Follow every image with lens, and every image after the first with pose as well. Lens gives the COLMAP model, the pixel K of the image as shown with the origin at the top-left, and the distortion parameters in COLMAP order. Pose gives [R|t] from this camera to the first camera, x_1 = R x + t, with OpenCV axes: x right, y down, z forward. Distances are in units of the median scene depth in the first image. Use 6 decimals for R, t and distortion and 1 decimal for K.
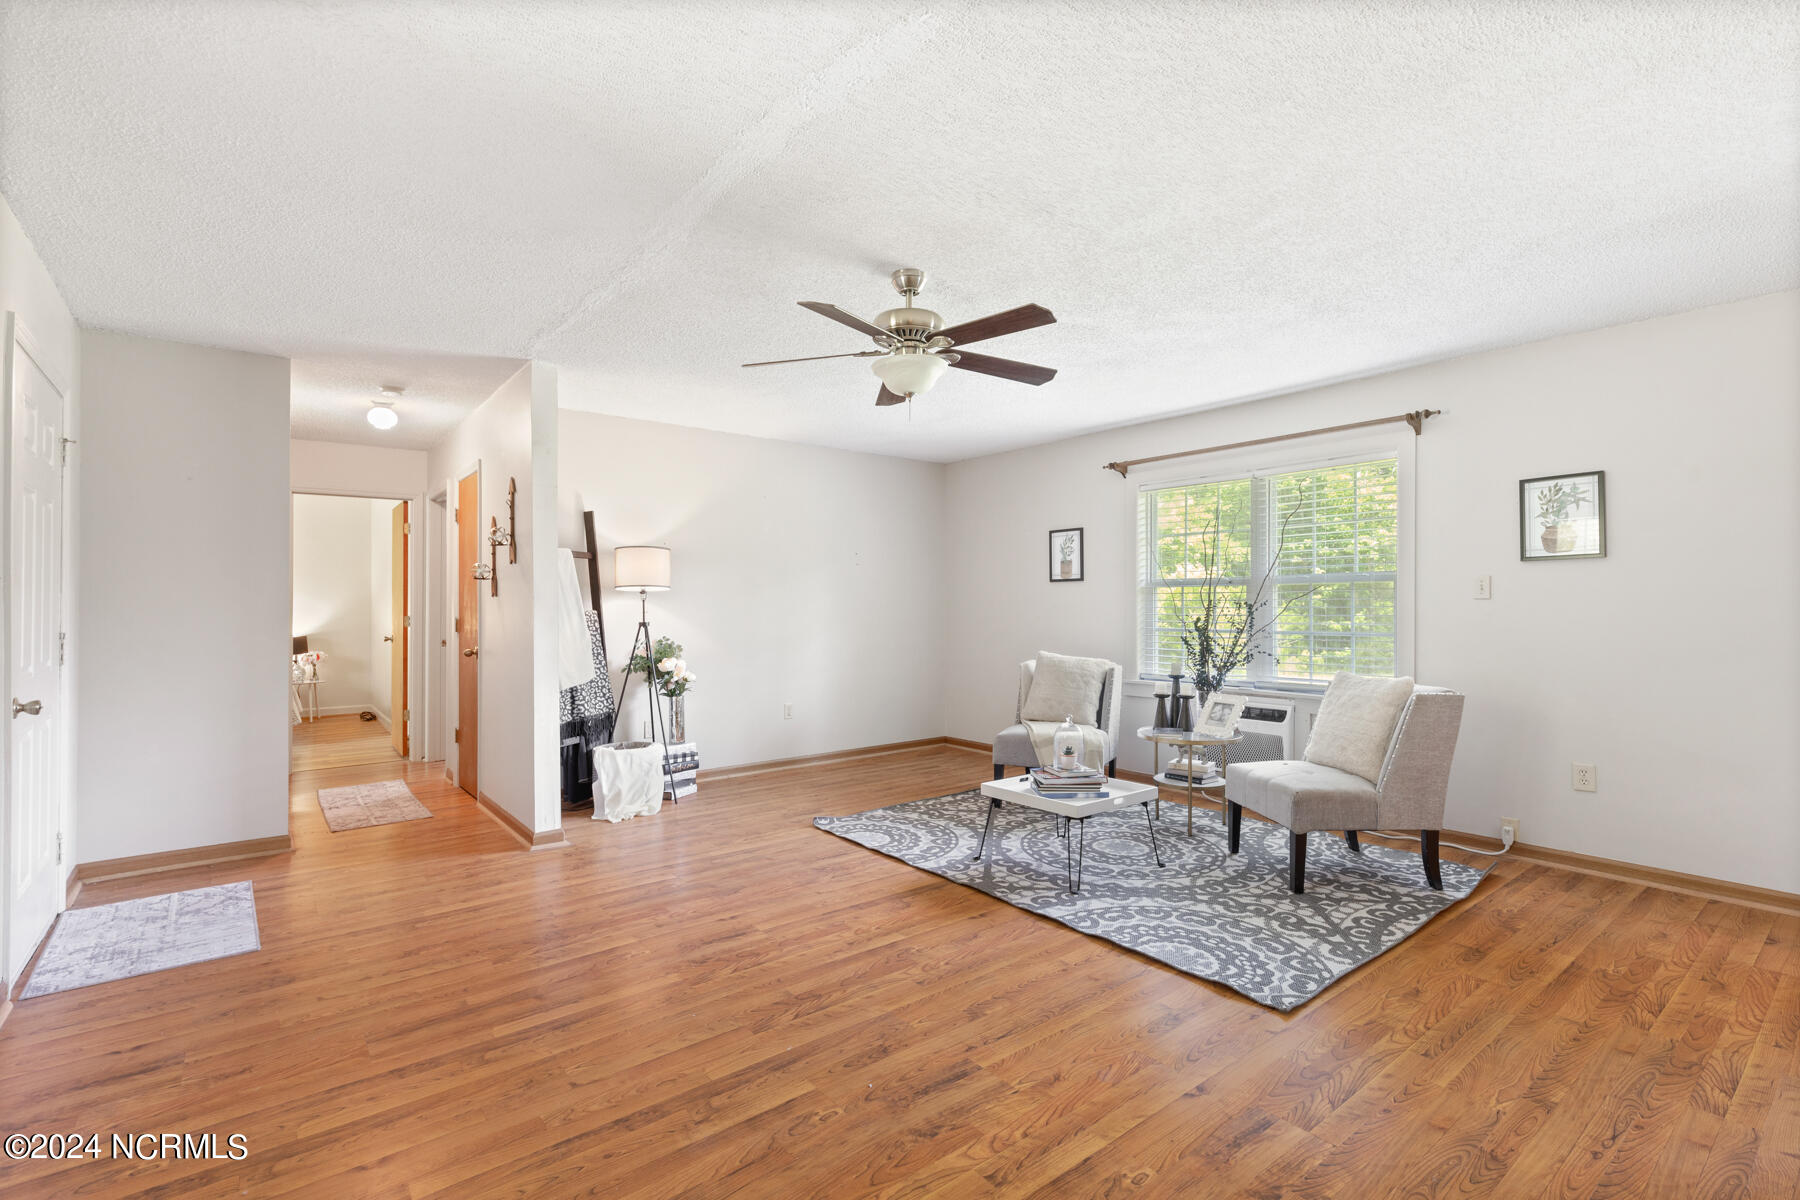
lens RADIAL K [[824.4, 0, 906.0], [0, 824.4, 600.9], [0, 0, 1]] dist [0.001435, -0.000480]
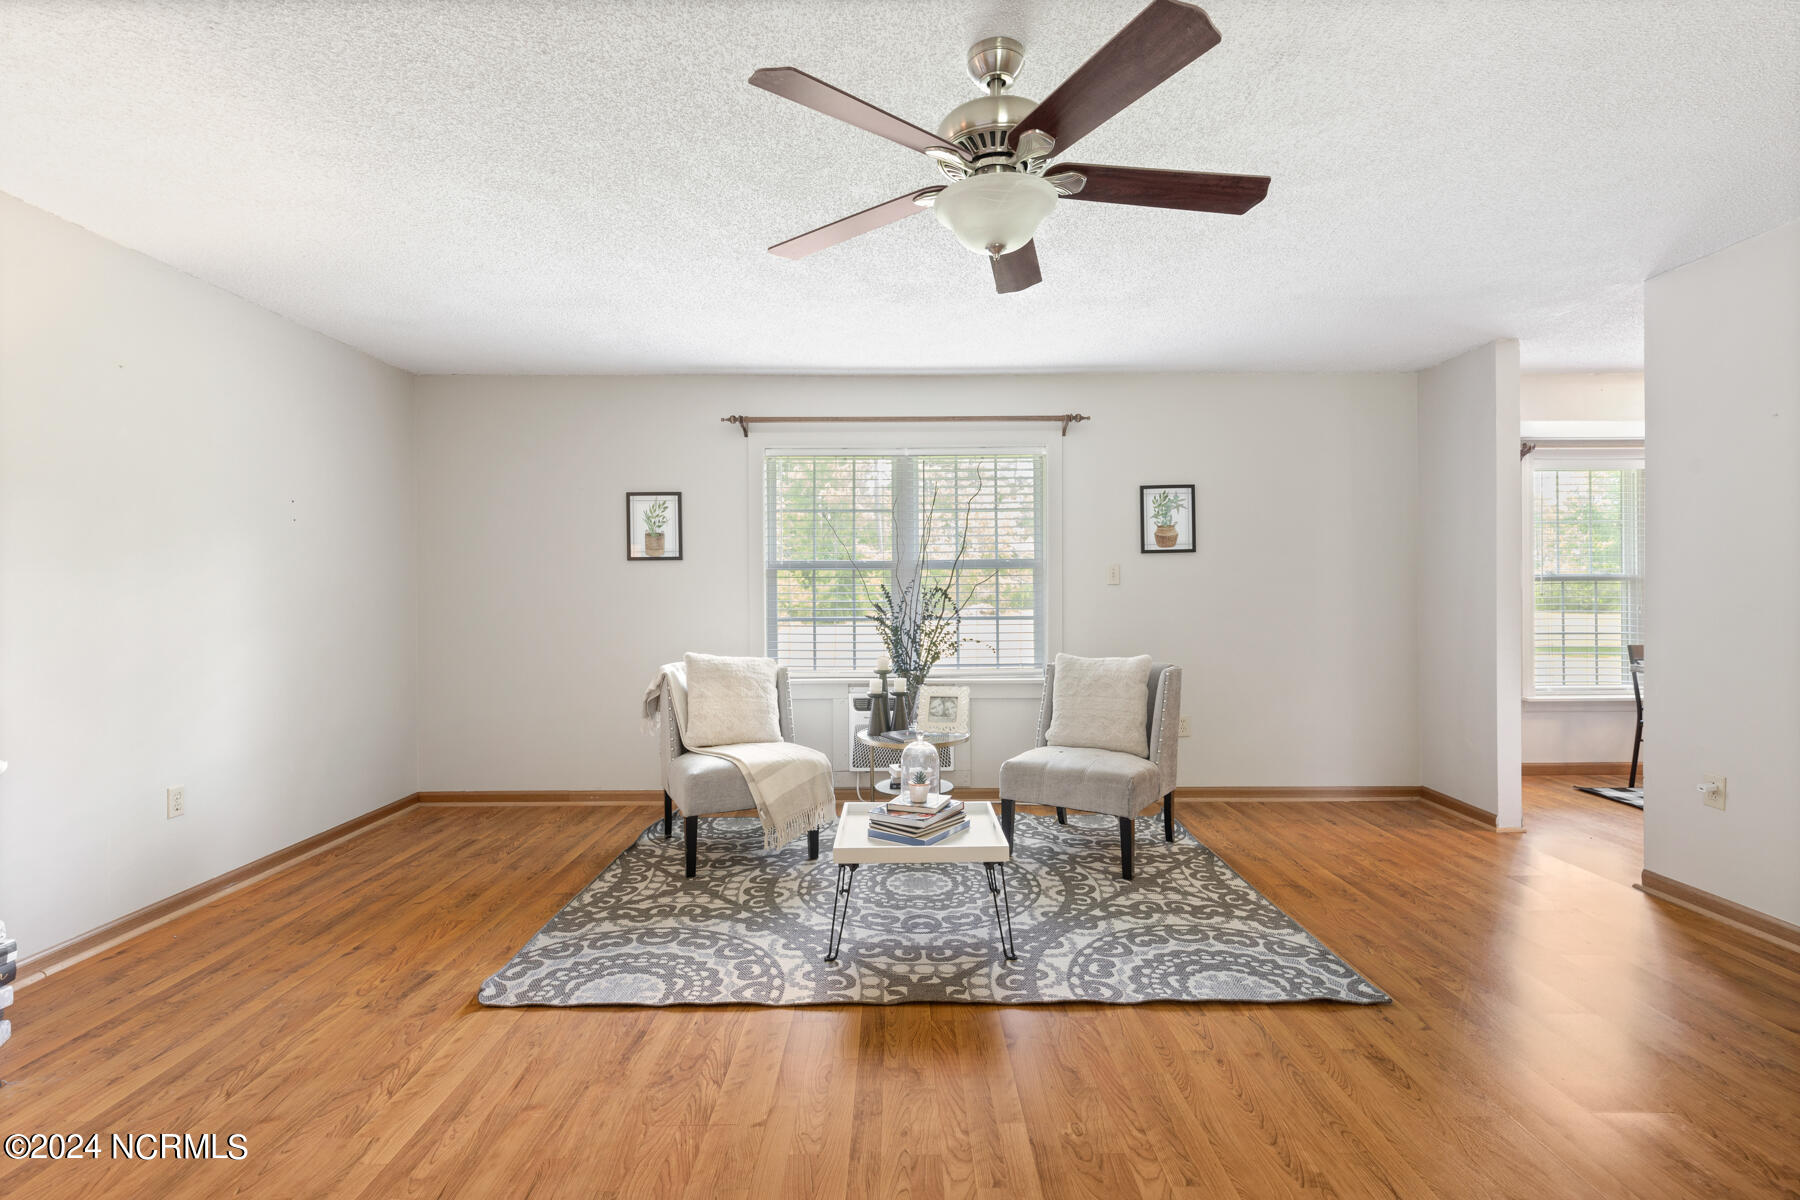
lens RADIAL K [[824.4, 0, 909.4], [0, 824.4, 598.6], [0, 0, 1]] dist [0.001435, -0.000480]
pose [[0.619596, -0.007584, 0.784884, -0.436102], [-0.001136, 0.999944, 0.010559, 0.005797], [-0.784920, -0.007434, 0.619552, 0.557875]]
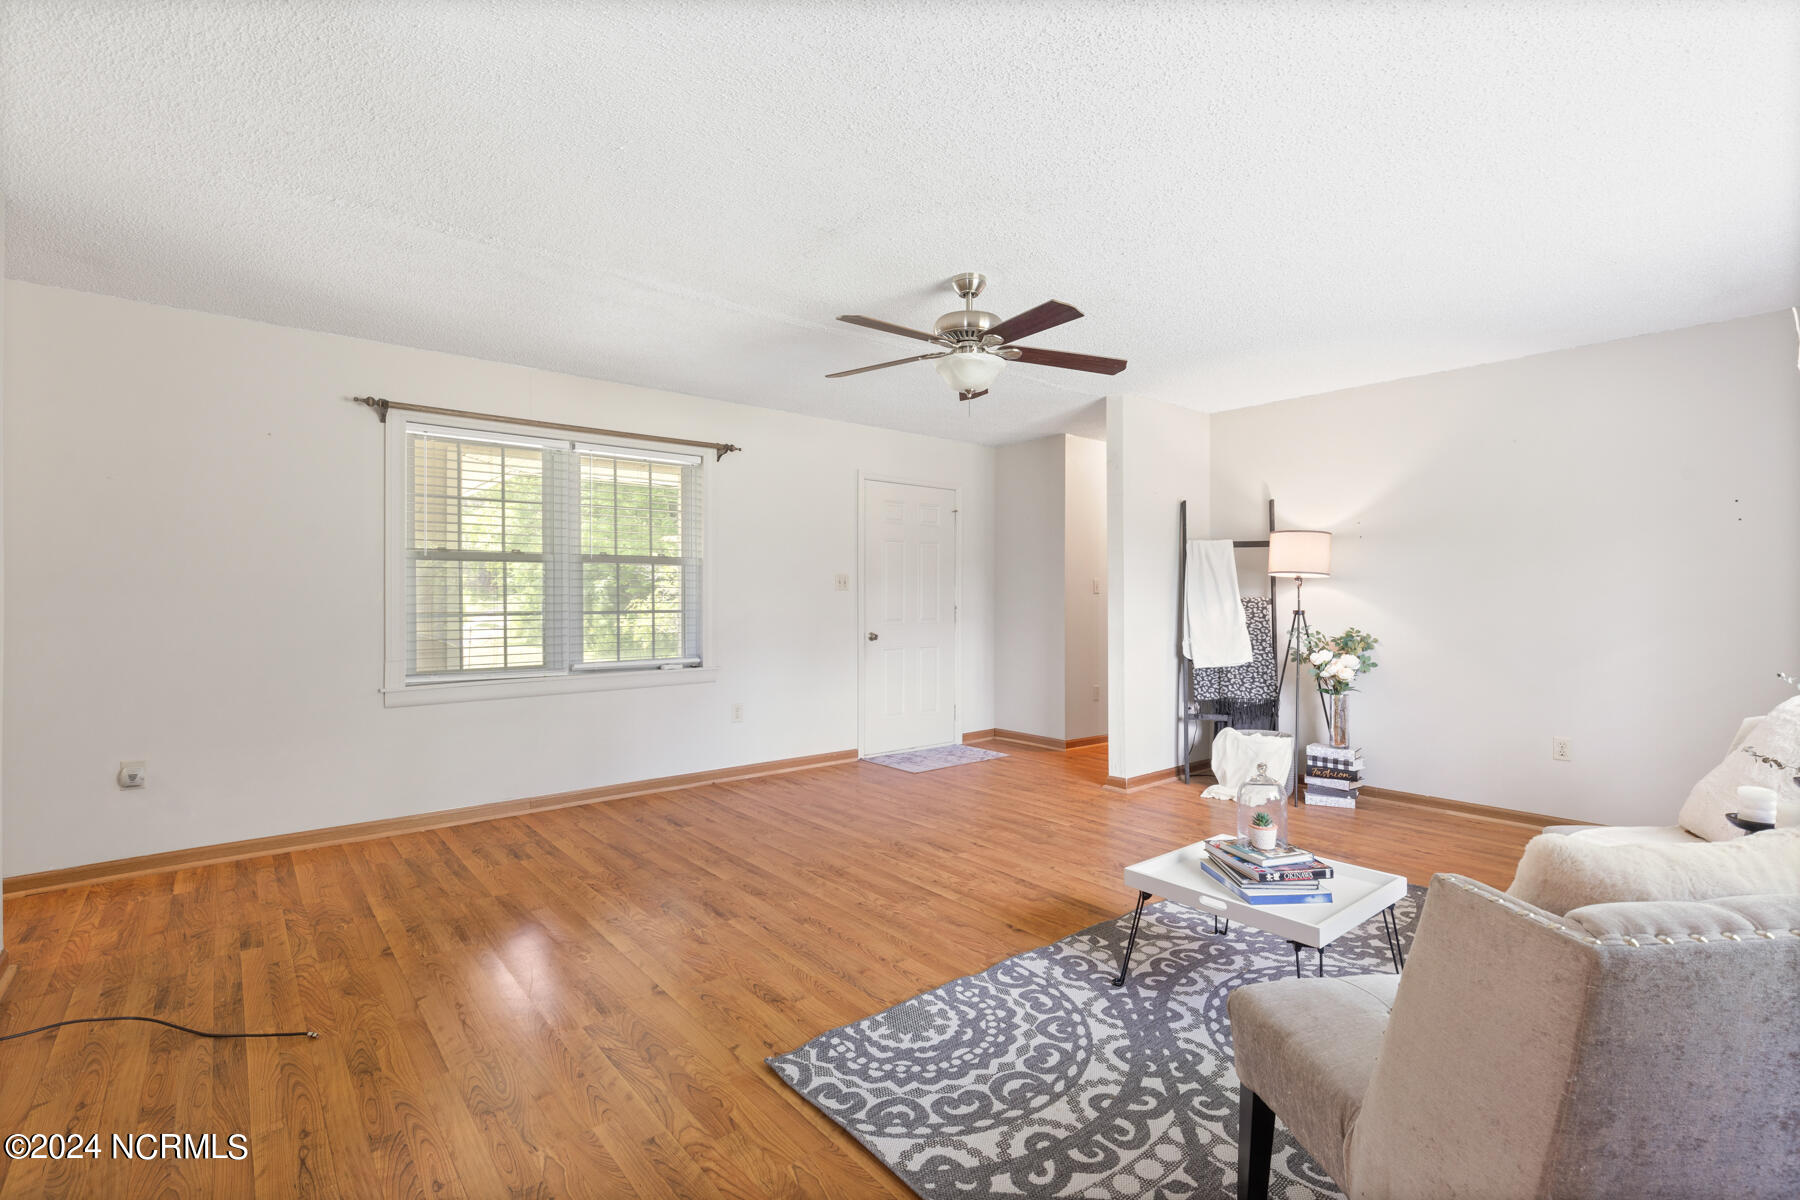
lens RADIAL K [[824.4, 0, 907.4], [0, 824.4, 597.7], [0, 0, 1]] dist [0.001435, -0.000480]
pose [[0.022691, 0.009882, -0.999694, 0.875327], [0.002197, 0.999948, 0.009934, 0.001356], [0.999740, -0.002422, 0.022668, 0.746303]]
